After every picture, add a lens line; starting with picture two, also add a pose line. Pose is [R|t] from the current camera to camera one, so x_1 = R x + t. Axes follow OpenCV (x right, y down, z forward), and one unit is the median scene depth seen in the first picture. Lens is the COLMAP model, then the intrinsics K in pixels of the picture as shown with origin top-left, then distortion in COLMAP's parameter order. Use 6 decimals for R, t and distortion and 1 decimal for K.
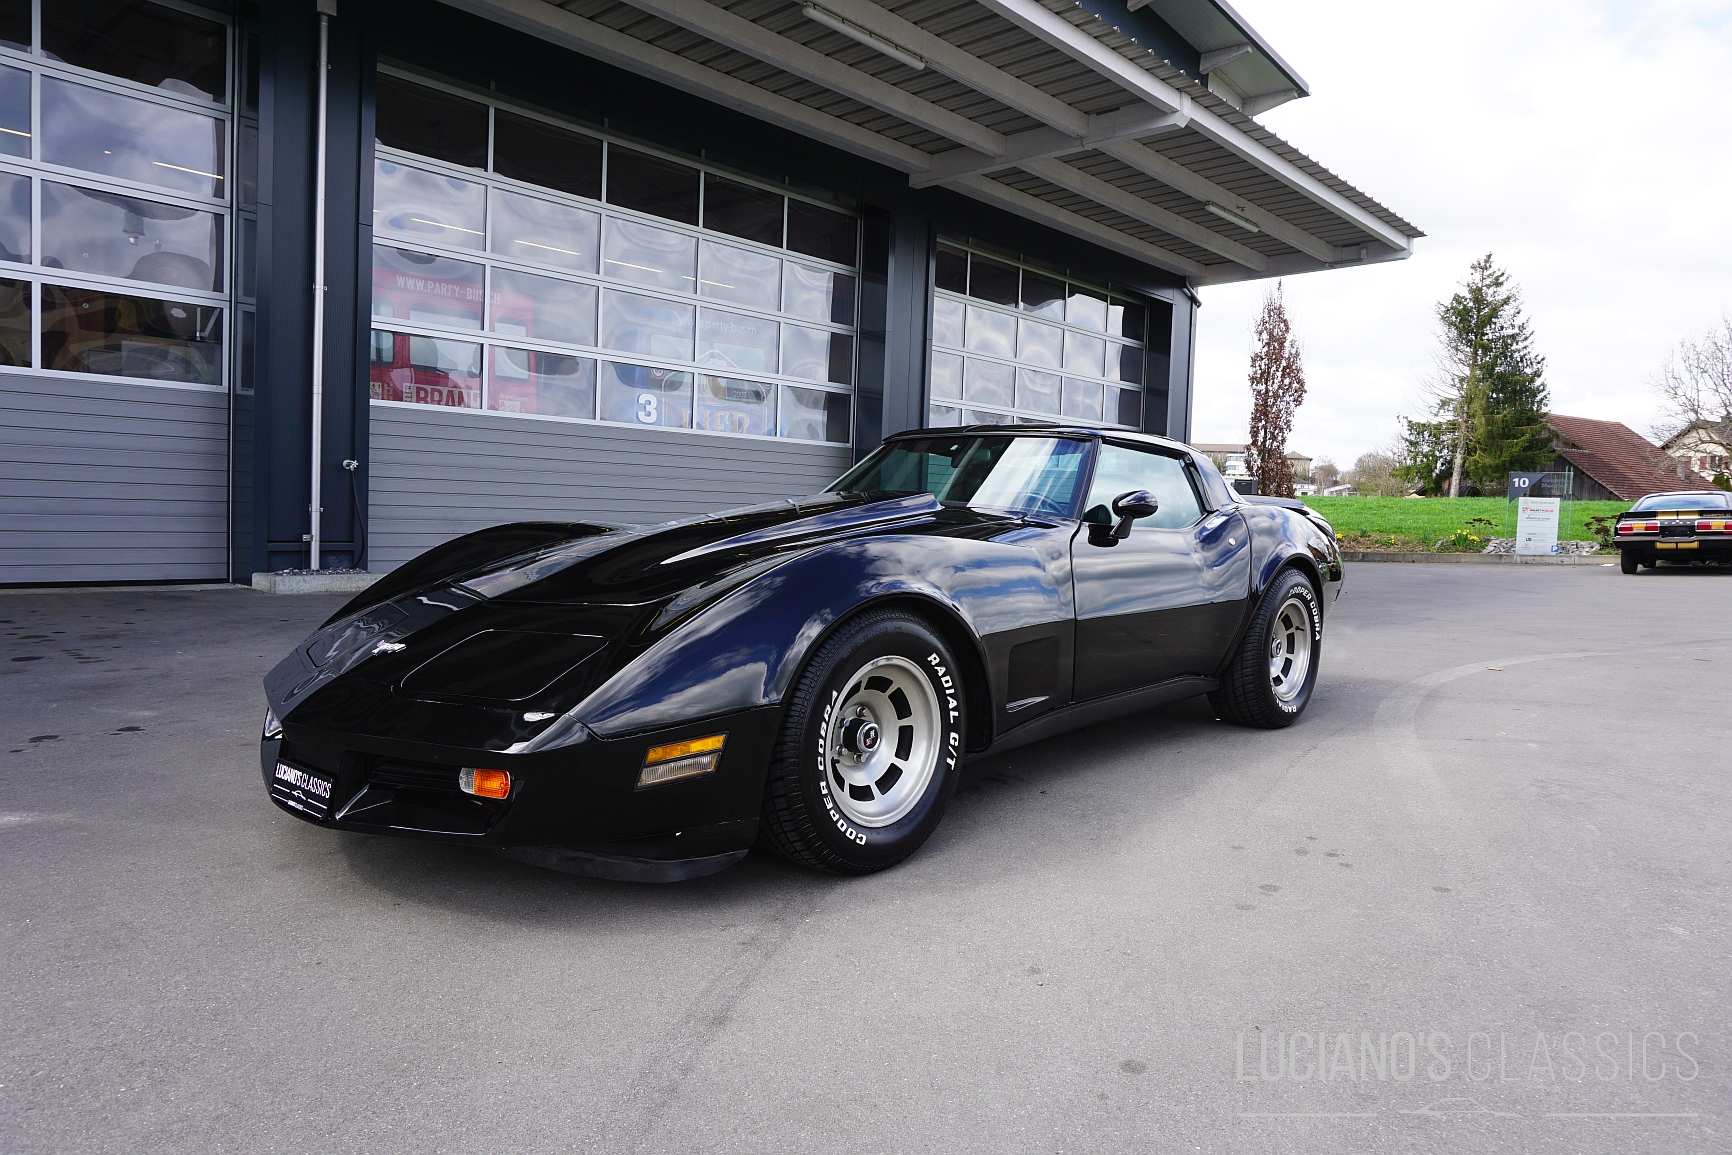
lens RADIAL K [[1168.4, 0, 869.5], [0, 1168.4, 575.6], [0, 0, 1]] dist [-0.044999, 0.031384]
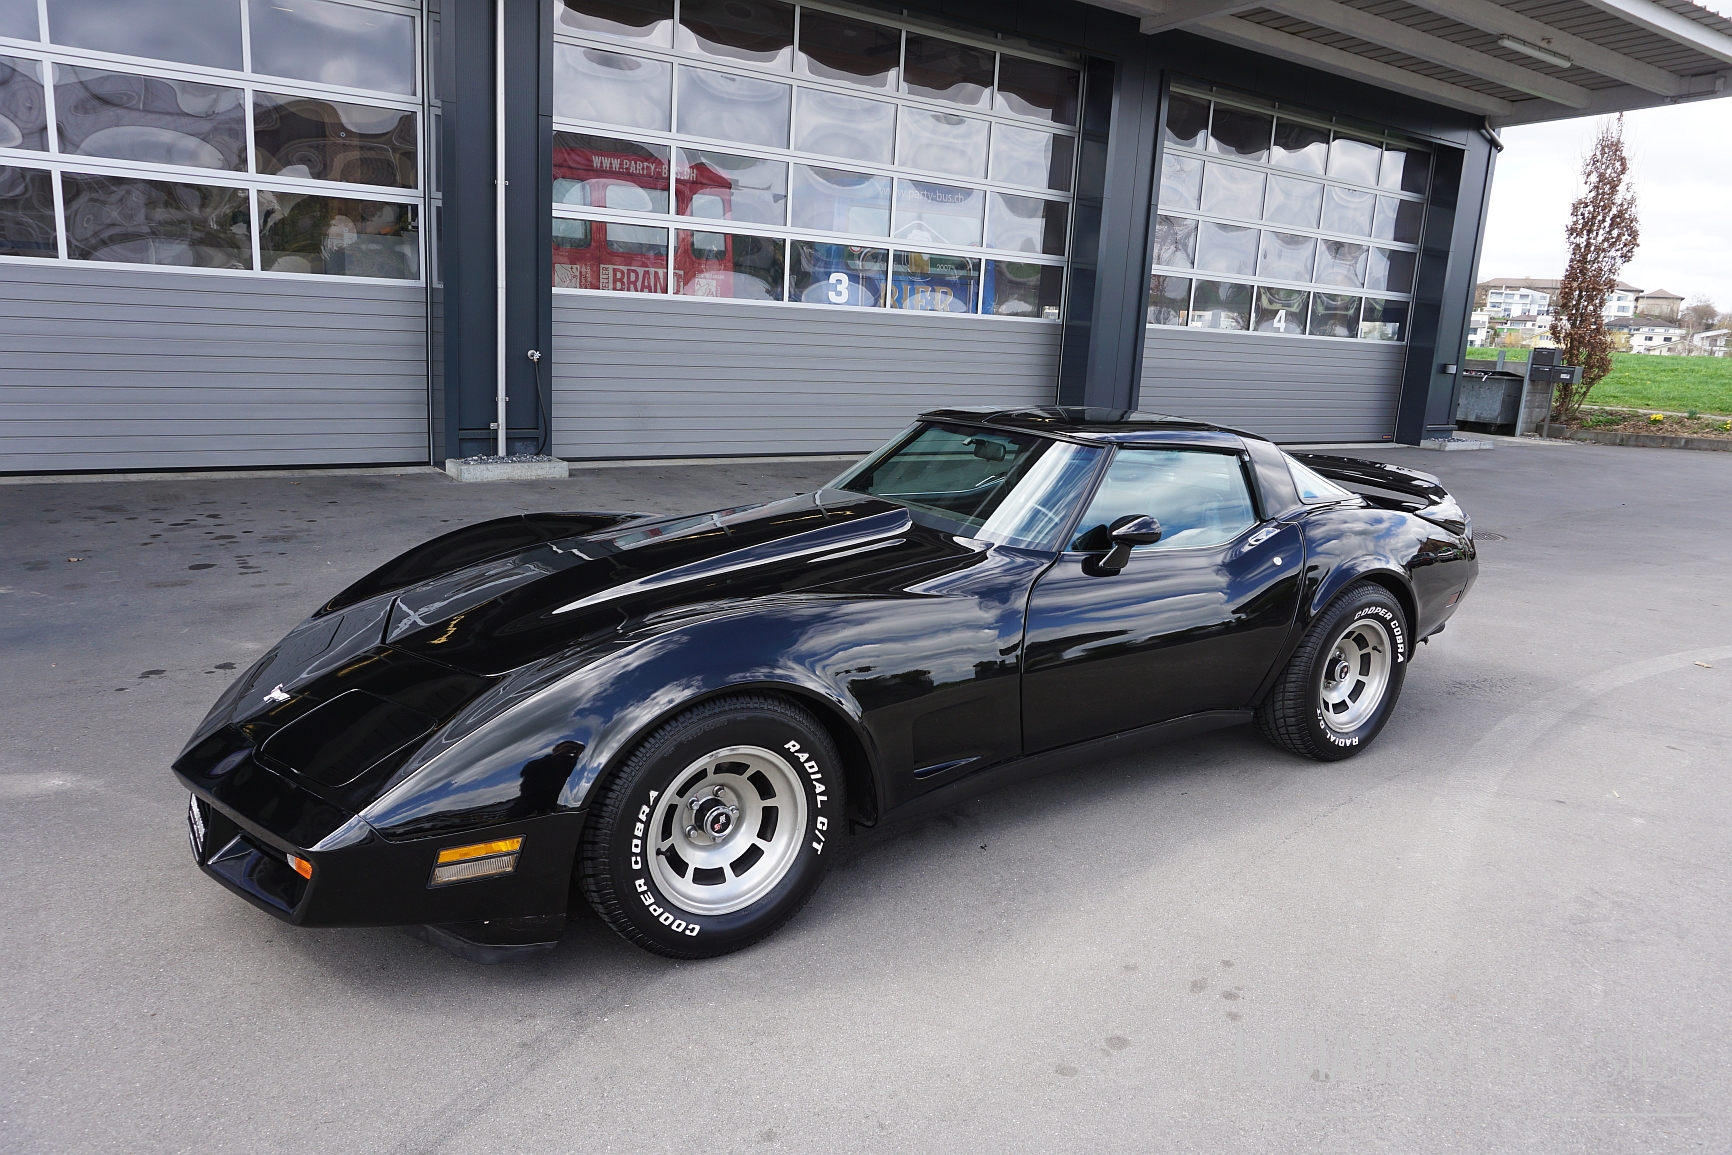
lens RADIAL K [[1168.4, 0, 865.5], [0, 1168.4, 574.6], [0, 0, 1]] dist [-0.044999, 0.031384]
pose [[0.969869, 0.066688, -0.234320, 0.081926], [-0.032519, 0.988636, 0.146769, -0.052196], [0.241445, -0.134727, 0.961017, 0.031600]]
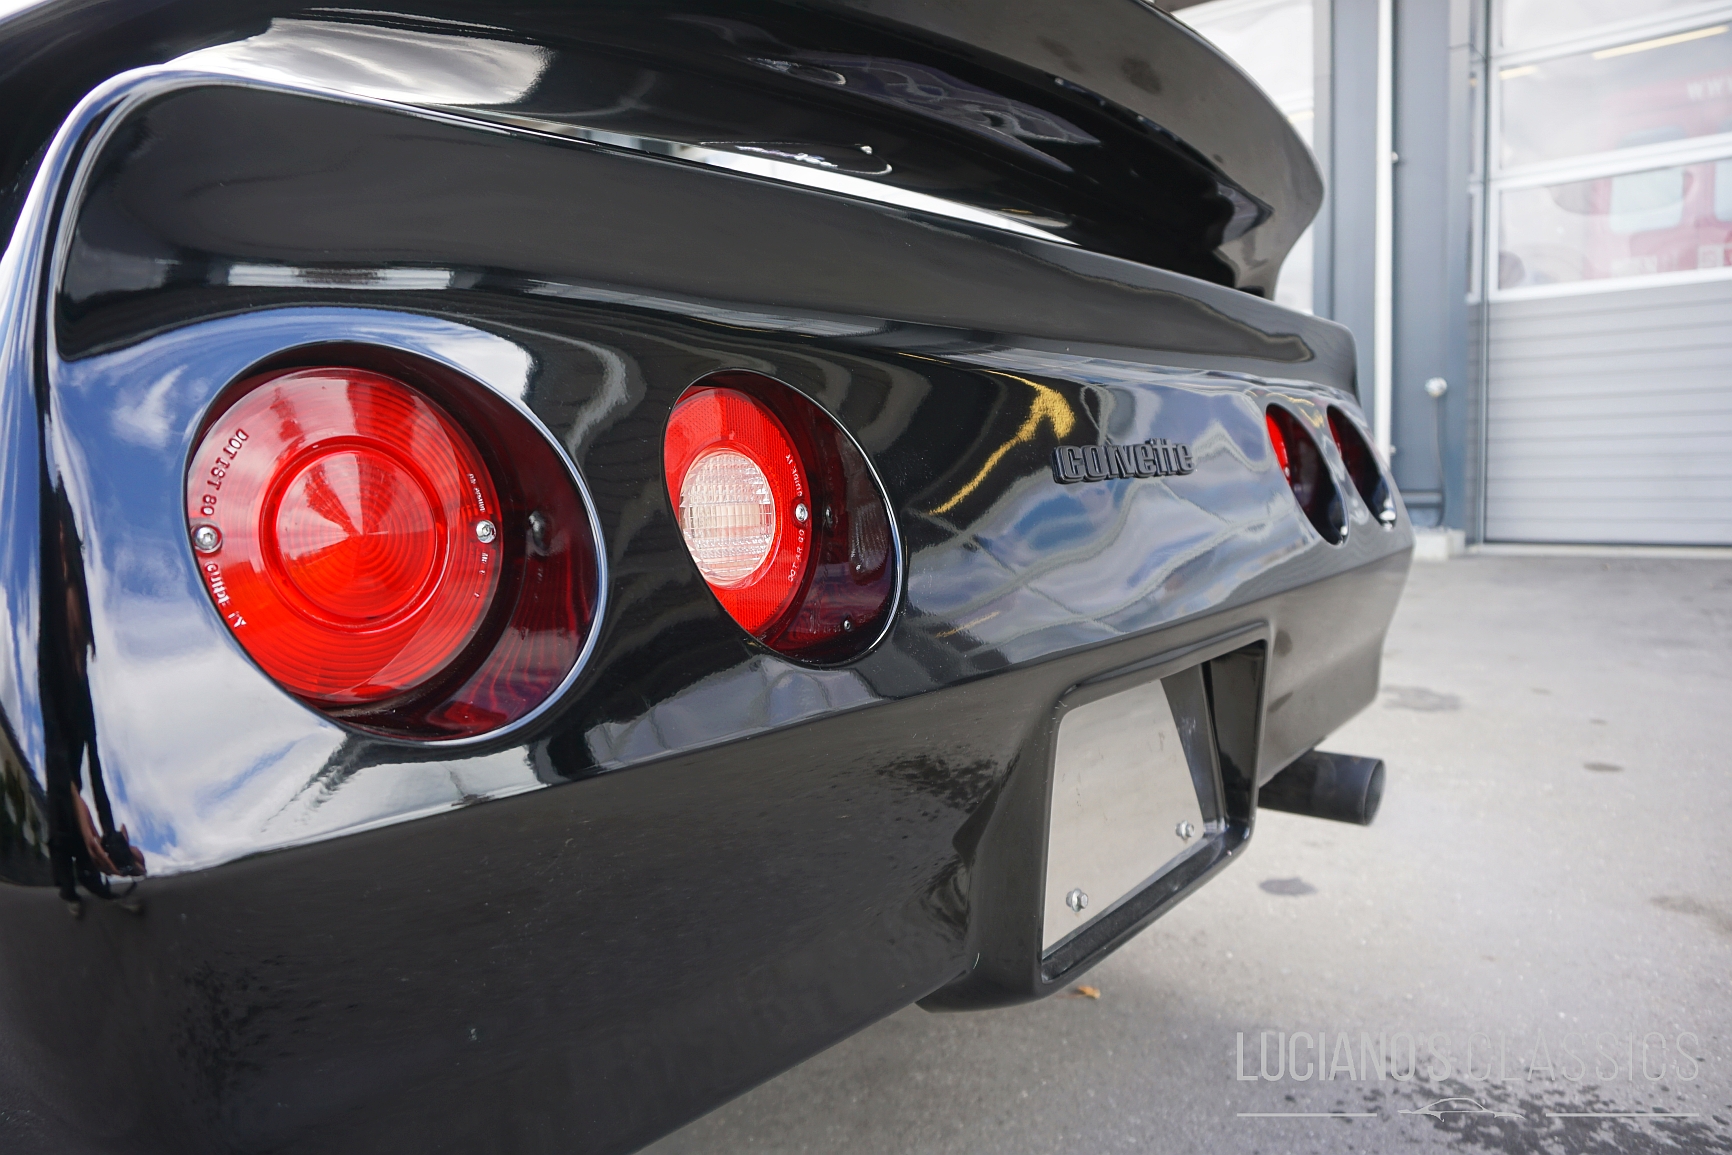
lens RADIAL K [[1168.4, 0, 872.9], [0, 1168.4, 553.6], [0, 0, 1]] dist [-0.044999, 0.031384]
pose [[0.038742, 0.041238, -0.998398, 0.225404], [-0.026819, 0.998831, 0.040215, -0.008273], [0.998889, 0.025218, 0.039803, 0.503799]]
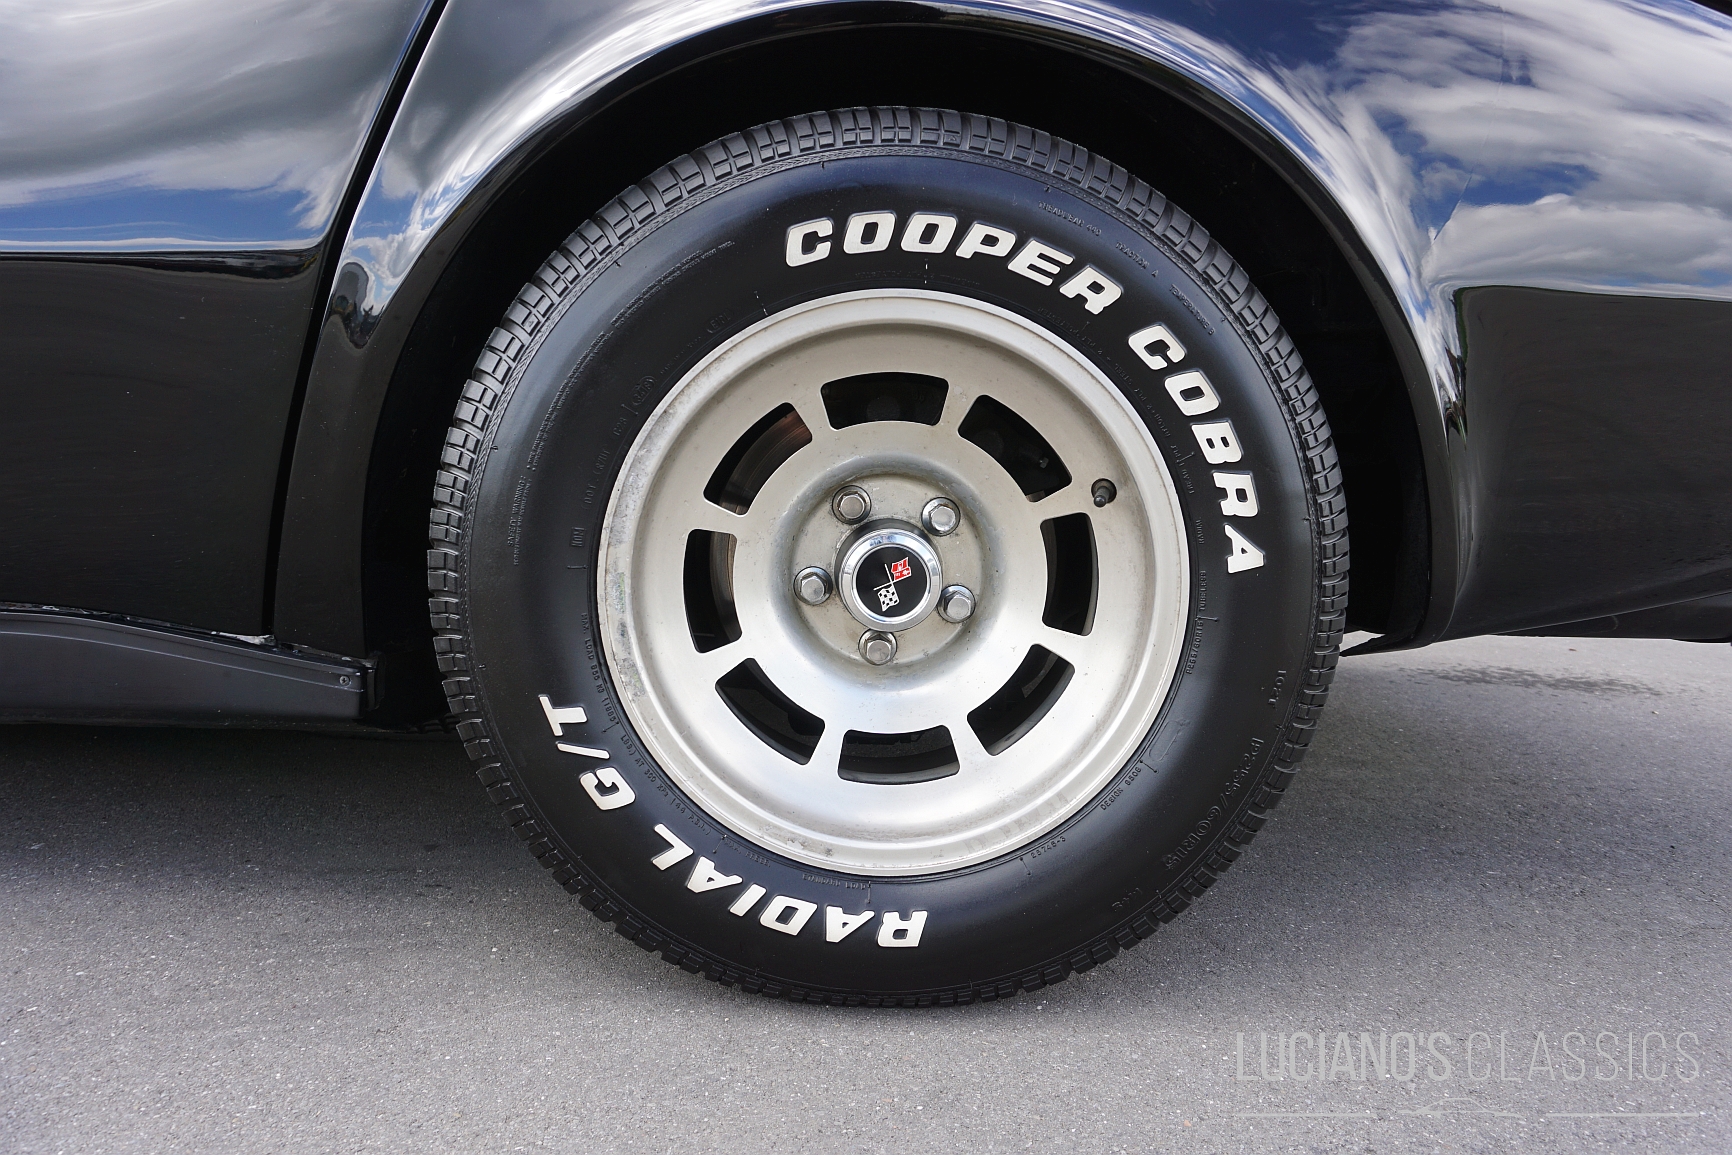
lens RADIAL K [[1168.4, 0, 864.4], [0, 1168.4, 569.1], [0, 0, 1]] dist [-0.044999, 0.031384]
pose [[0.690240, 0.094691, -0.717358, 0.195801], [-0.066746, 0.995506, 0.067183, 0.019680], [0.720496, 0.001508, 0.693458, 0.354327]]
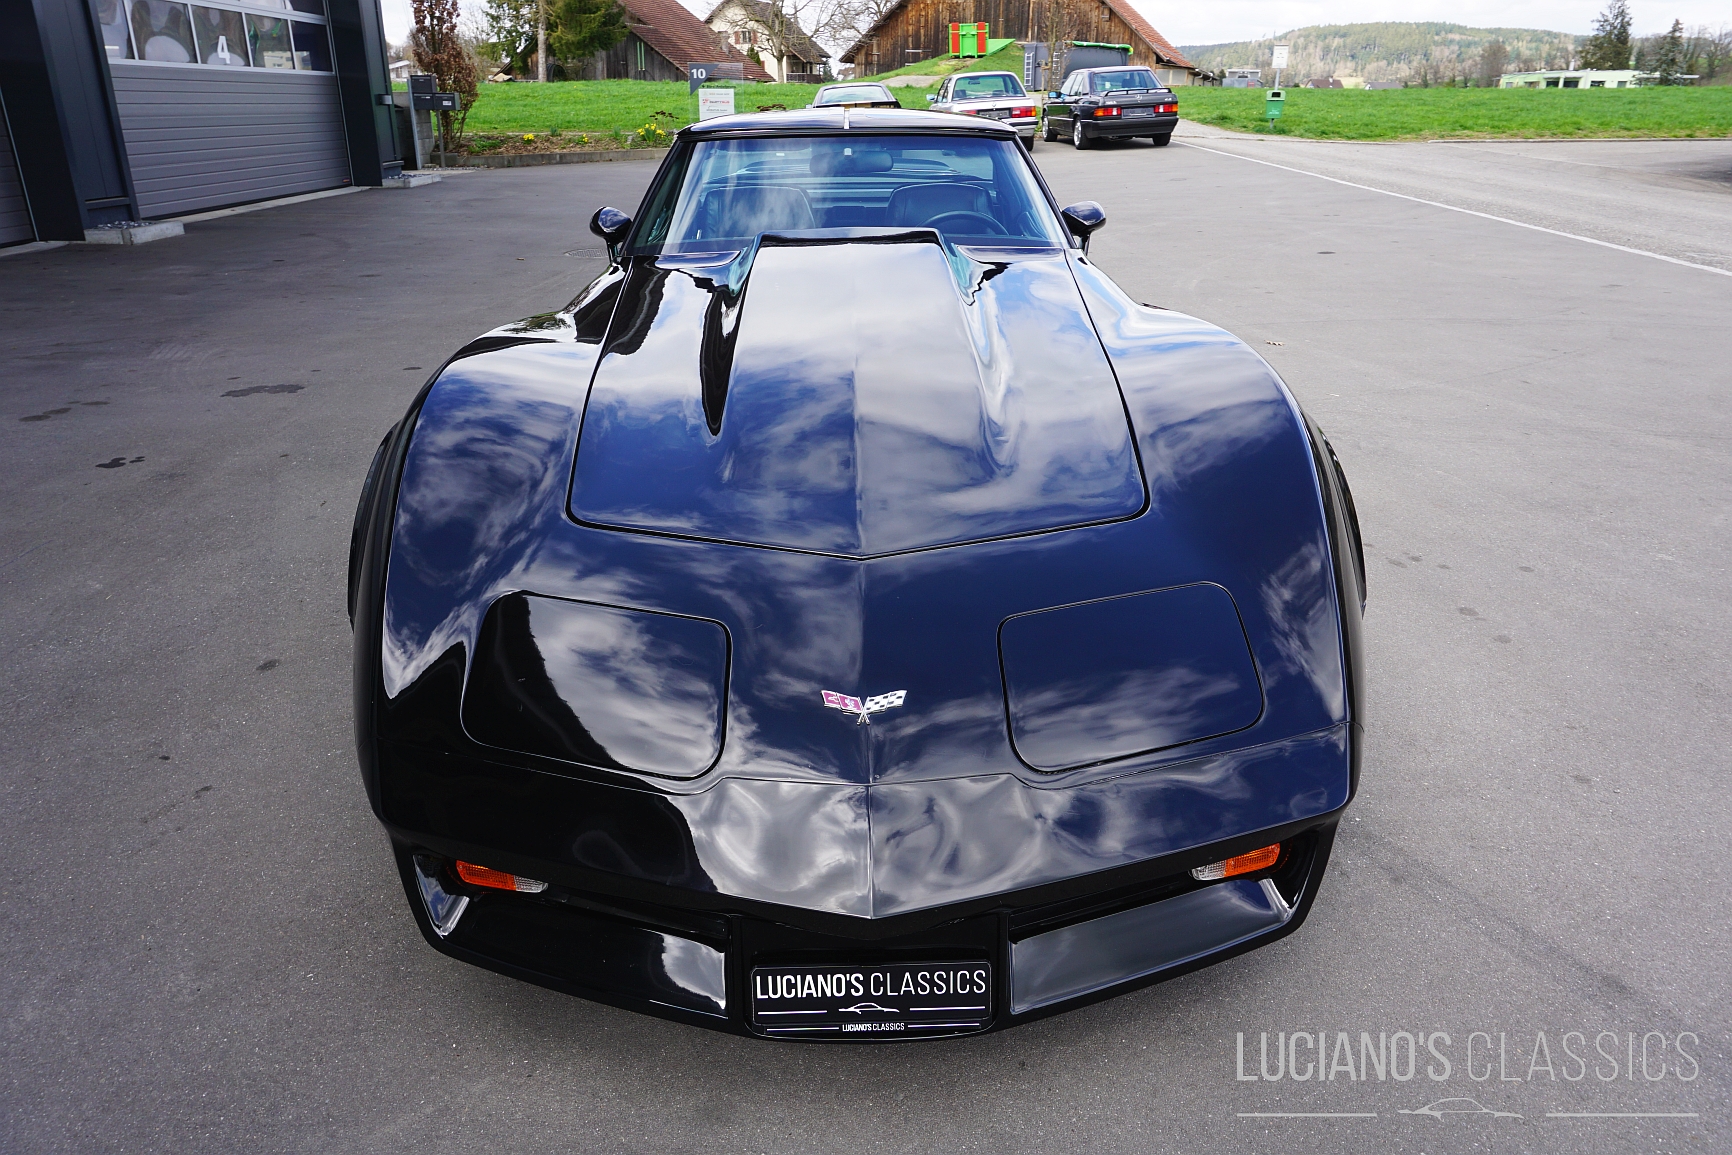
lens RADIAL K [[1168.4, 0, 870.2], [0, 1168.4, 569.3], [0, 0, 1]] dist [-0.044999, 0.031384]
pose [[0.728319, -0.284944, 0.623184, -0.178590], [0.062143, 0.933160, 0.354049, -0.046566], [-0.682415, -0.219134, 0.697345, 0.150199]]
